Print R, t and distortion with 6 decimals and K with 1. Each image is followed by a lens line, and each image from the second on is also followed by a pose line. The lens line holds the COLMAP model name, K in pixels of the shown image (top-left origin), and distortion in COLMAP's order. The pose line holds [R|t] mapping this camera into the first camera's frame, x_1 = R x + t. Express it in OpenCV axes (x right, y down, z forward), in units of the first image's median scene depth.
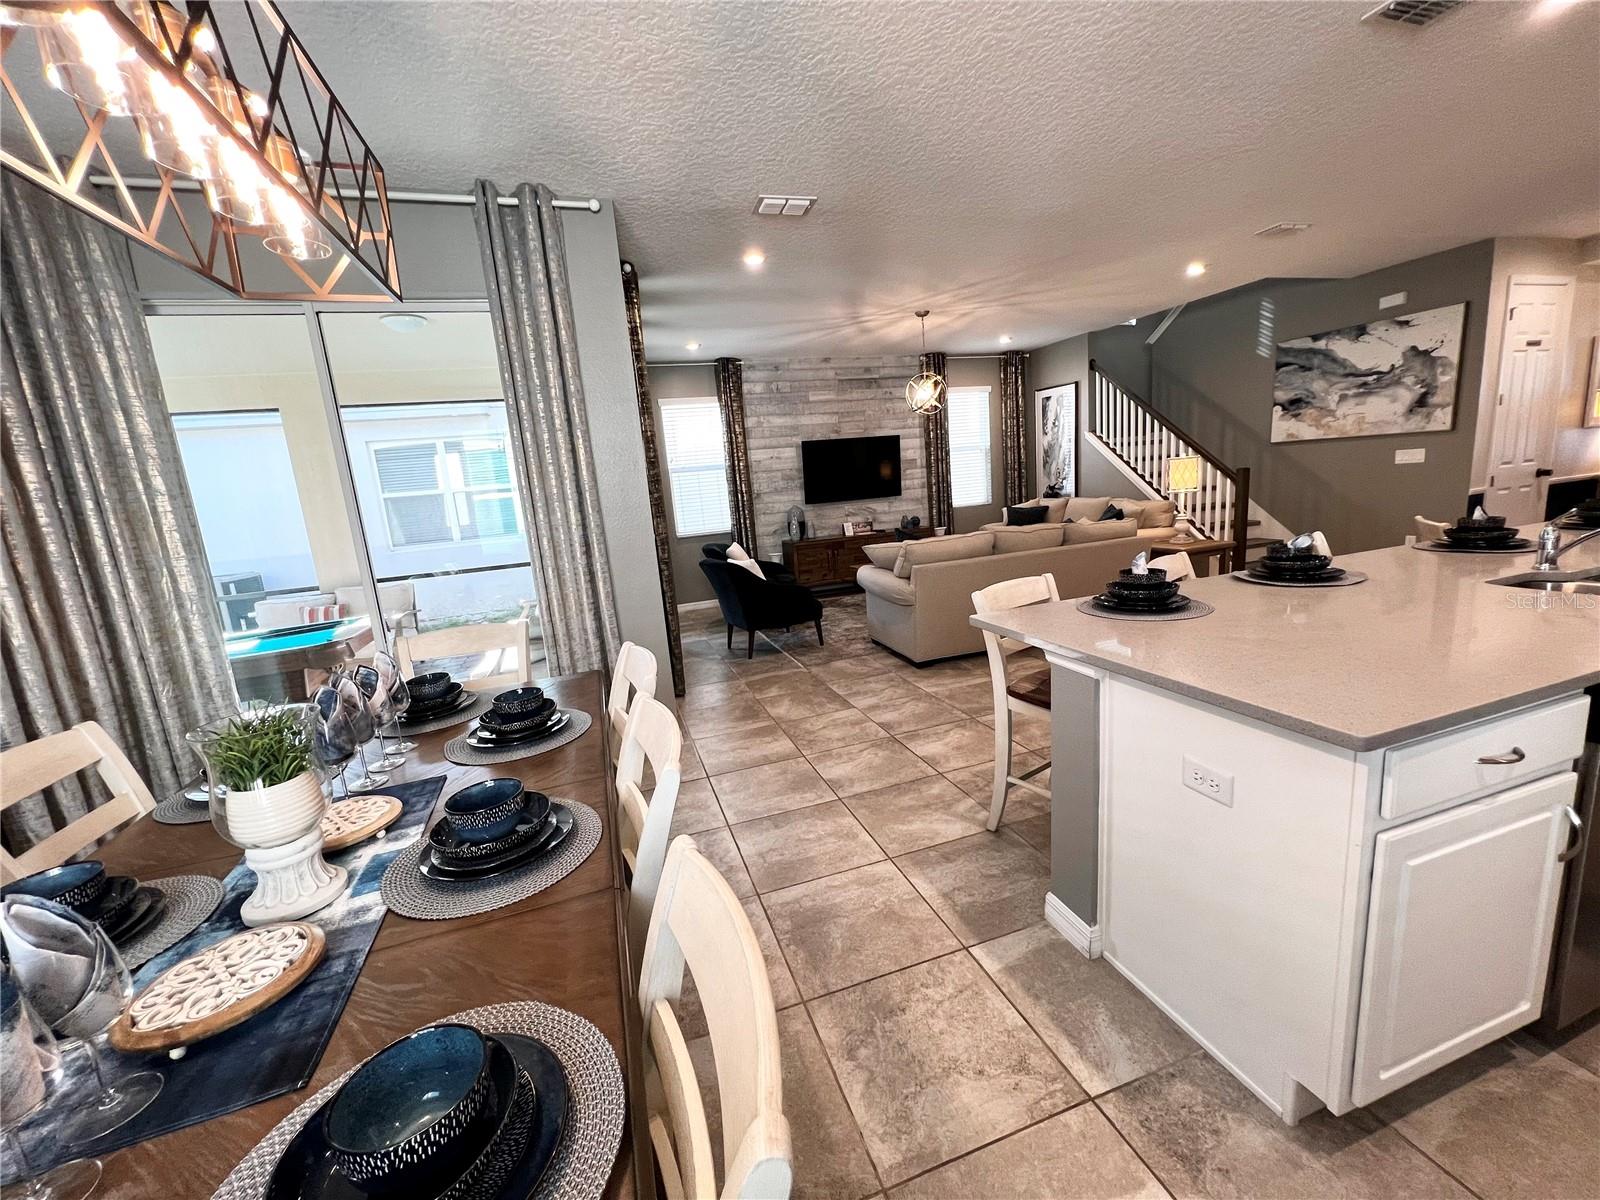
lens RADIAL K [[639.5, 0, 799.4], [0, 639.5, 601.8], [0, 0, 1]] dist [-0.001592, 0.000808]
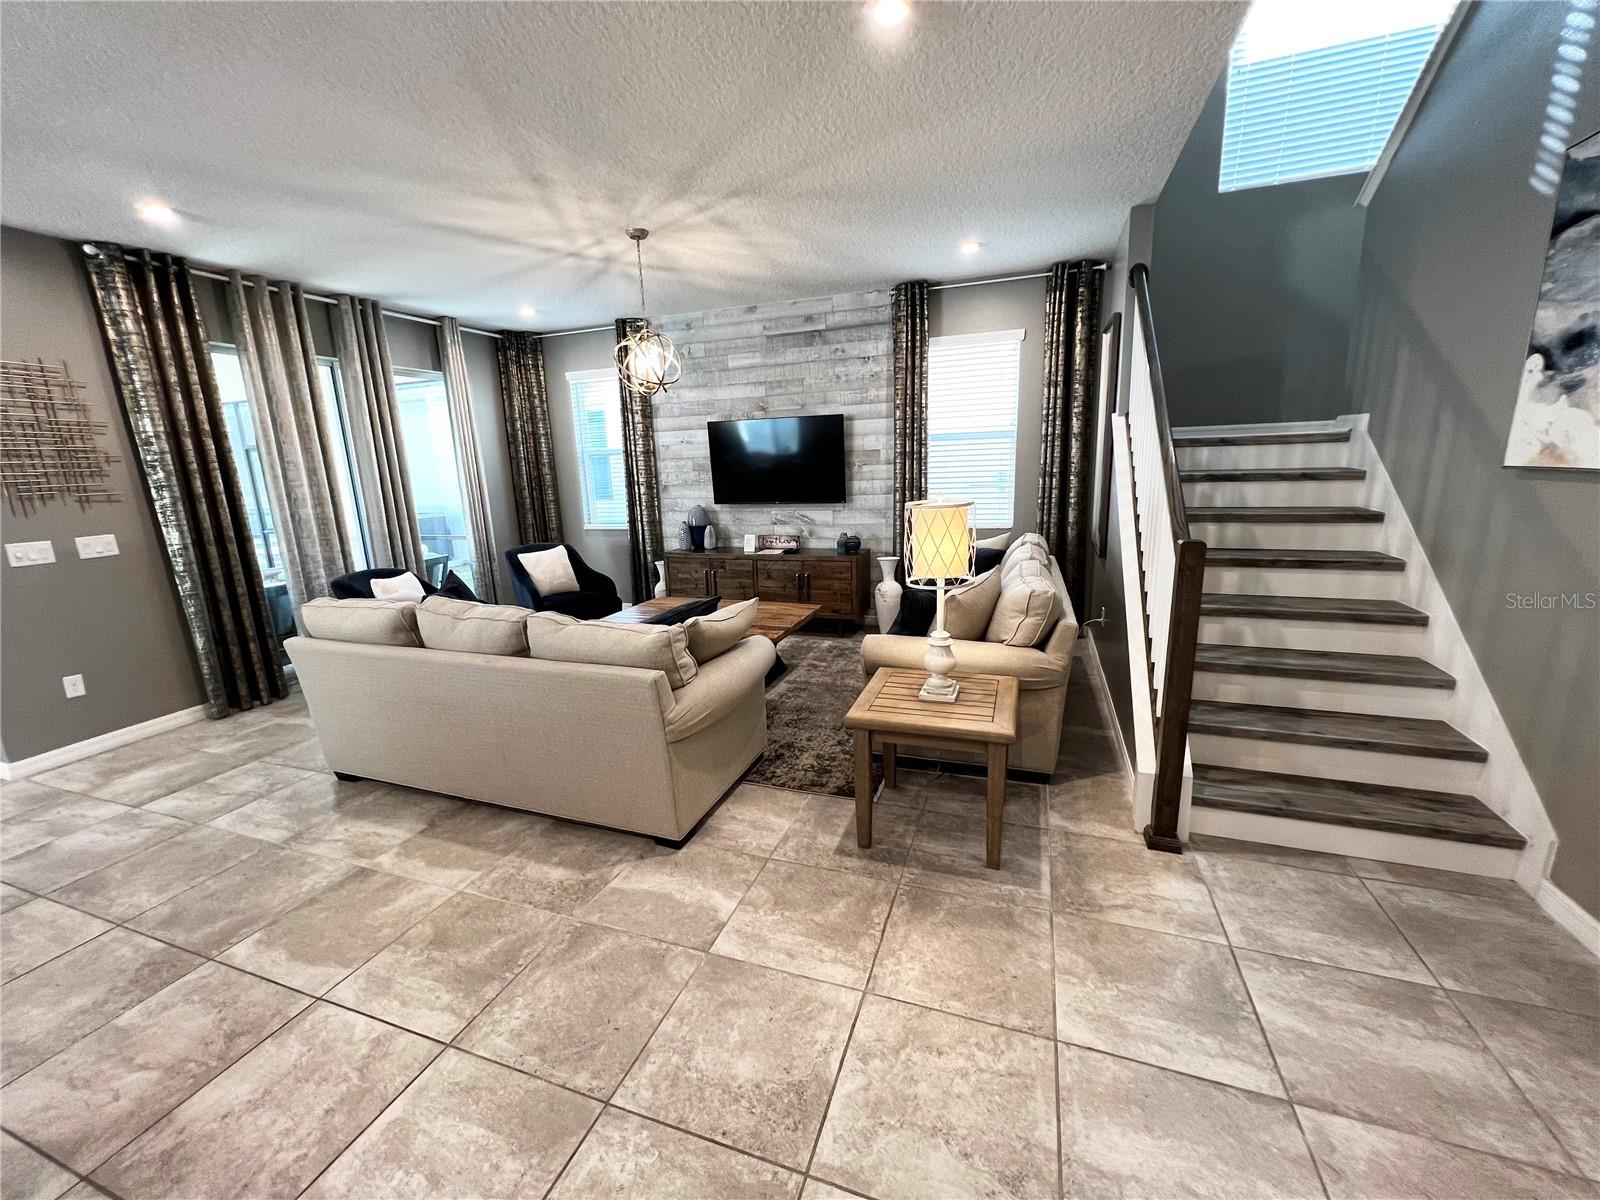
lens RADIAL K [[639.5, 0, 799.4], [0, 639.5, 601.8], [0, 0, 1]] dist [-0.001592, 0.000808]
pose [[0.788558, 0.186249, -0.586079, 0.584356], [-0.142722, 0.982440, 0.120178, -0.148048], [0.598170, -0.011121, 0.801292, 0.451238]]
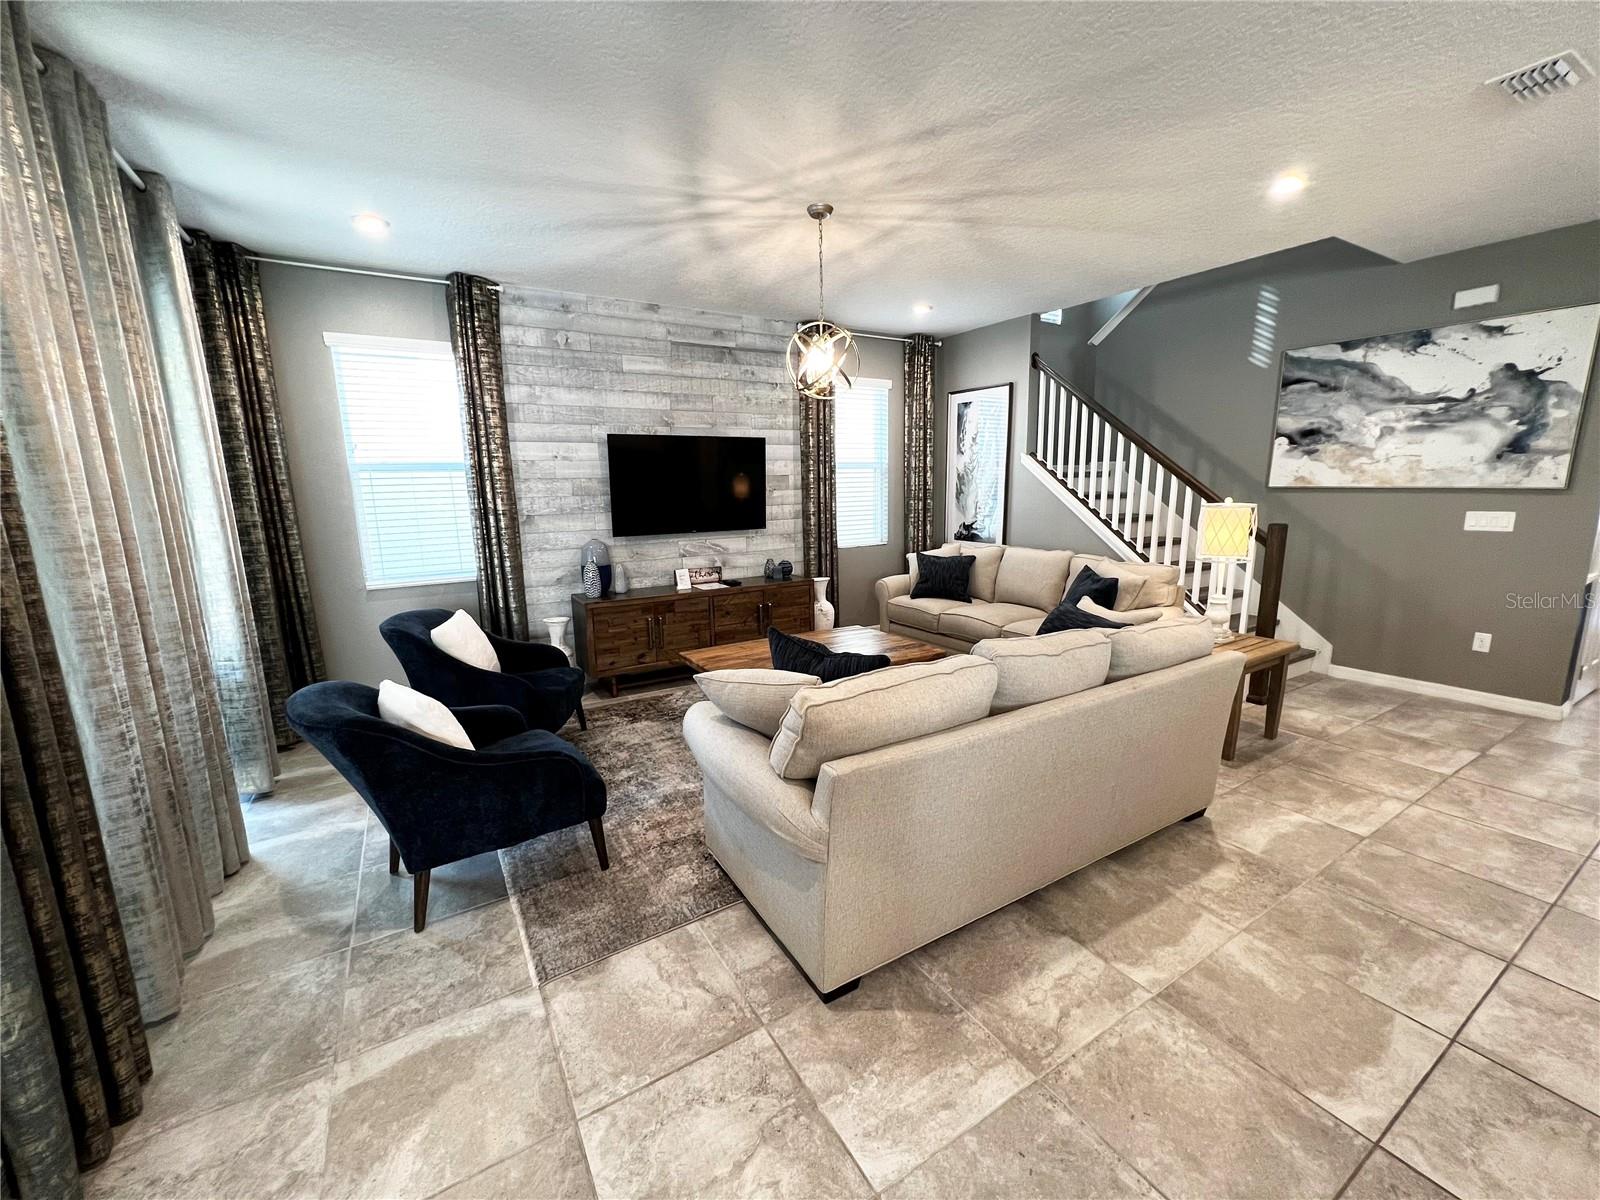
lens RADIAL K [[639.5, 0, 799.4], [0, 639.5, 601.8], [0, 0, 1]] dist [-0.001592, 0.000808]
pose [[0.972249, 0.021894, 0.232923, 0.043383], [-0.018162, 0.999670, -0.018151, -0.084555], [-0.233243, 0.013417, 0.972326, 0.371450]]
